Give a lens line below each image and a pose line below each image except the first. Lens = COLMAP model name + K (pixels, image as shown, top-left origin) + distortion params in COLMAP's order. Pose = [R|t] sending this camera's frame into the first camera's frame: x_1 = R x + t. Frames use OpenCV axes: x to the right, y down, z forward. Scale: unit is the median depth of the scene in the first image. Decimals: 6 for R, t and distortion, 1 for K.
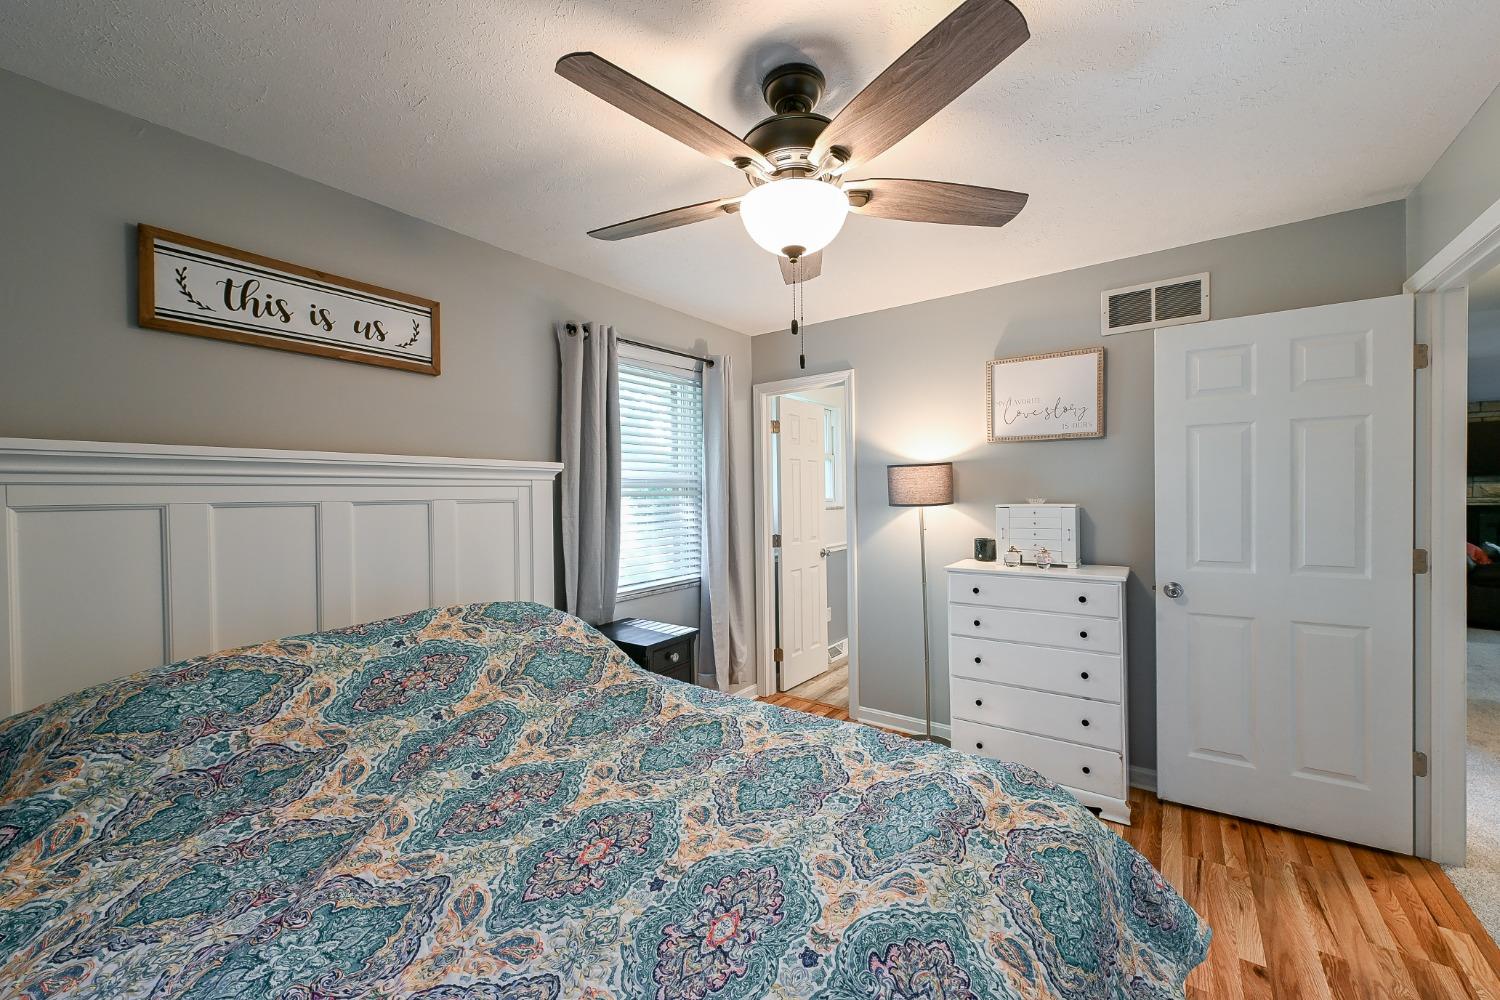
lens RADIAL K [[586.1, 0, 746.7], [0, 586.1, 502.6], [0, 0, 1]] dist [0.001138, 0.000090]
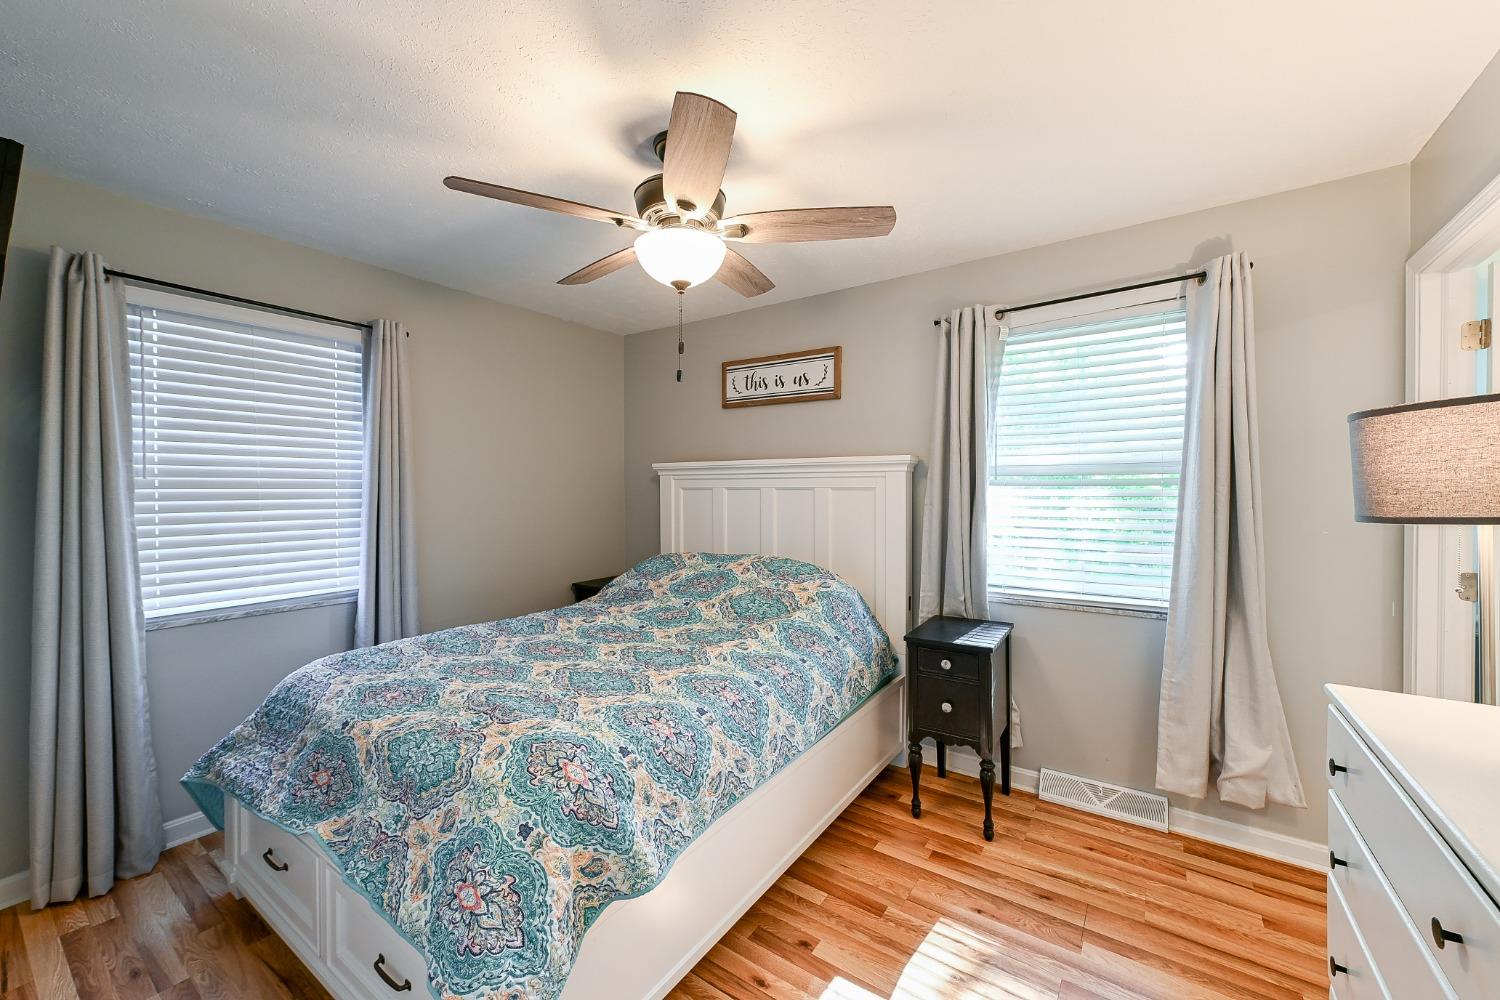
lens RADIAL K [[586.1, 0, 745.1], [0, 586.1, 490.7], [0, 0, 1]] dist [0.001138, 0.000090]
pose [[0.014096, 0.014212, -0.999800, 1.007549], [-0.014359, 0.999799, 0.014010, -0.016094], [0.999798, 0.014159, 0.014297, 0.882285]]
